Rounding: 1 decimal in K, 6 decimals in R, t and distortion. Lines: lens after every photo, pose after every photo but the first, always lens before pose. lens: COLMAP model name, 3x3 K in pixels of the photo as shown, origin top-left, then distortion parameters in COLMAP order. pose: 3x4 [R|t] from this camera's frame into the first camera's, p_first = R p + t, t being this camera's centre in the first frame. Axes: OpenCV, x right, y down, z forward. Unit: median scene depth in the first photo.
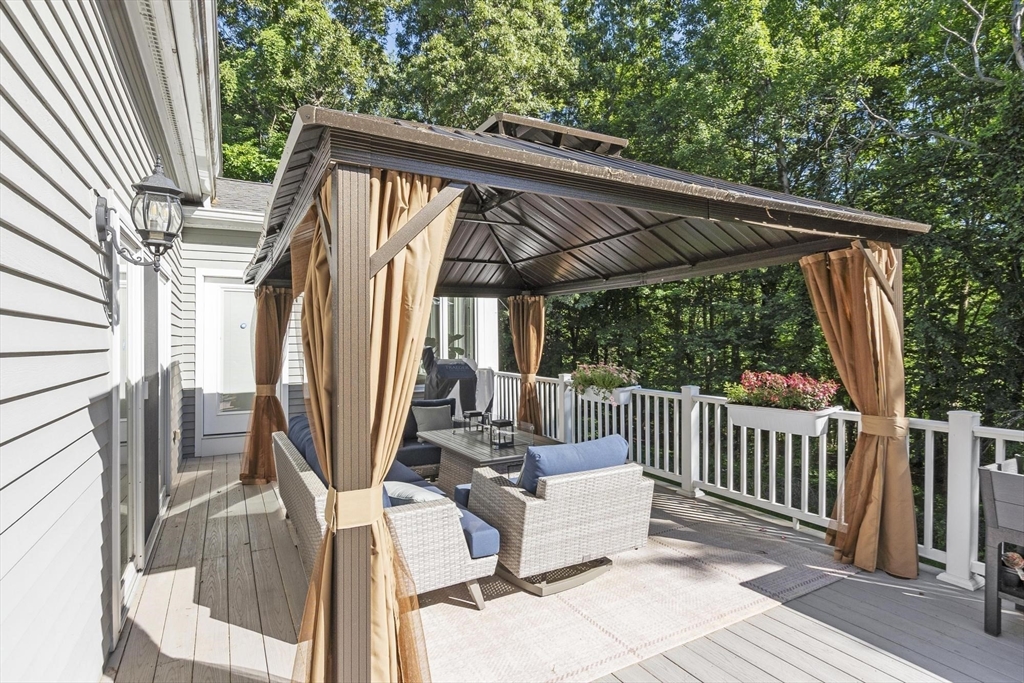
lens RADIAL K [[515.8, 0, 524.7], [0, 515.8, 337.9], [0, 0, 1]] dist [-0.015254, -0.000125]
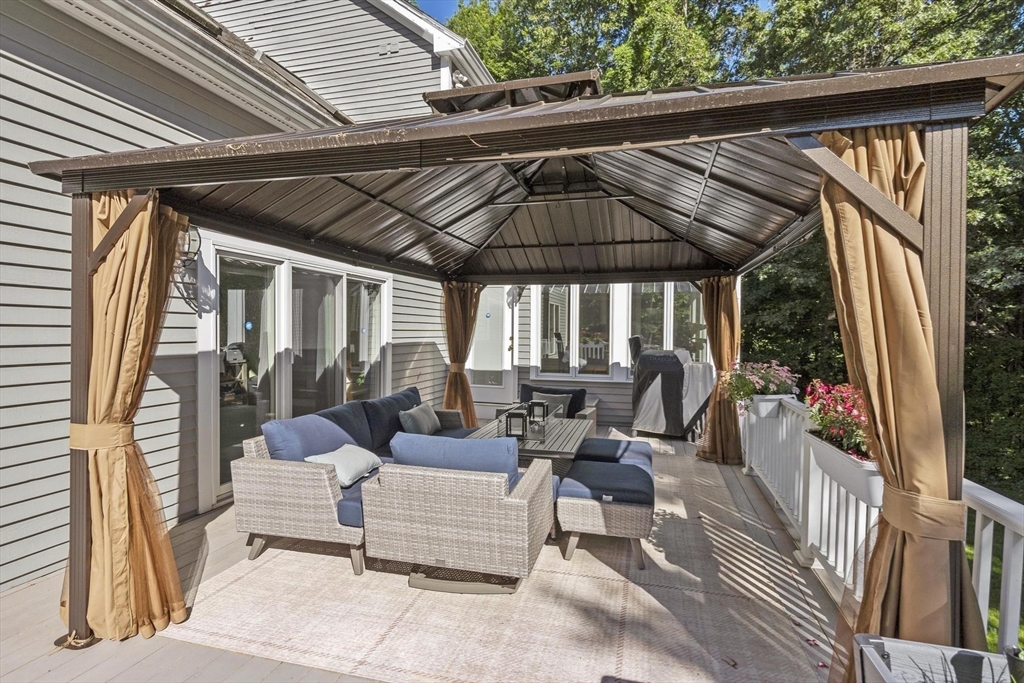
lens RADIAL K [[515.8, 0, 524.7], [0, 515.8, 337.9], [0, 0, 1]] dist [-0.015254, -0.000125]
pose [[0.712964, 0.019494, -0.700930, 0.588935], [-0.006927, 0.999761, 0.020760, 0.002537], [0.701167, -0.009946, 0.712928, 0.305677]]
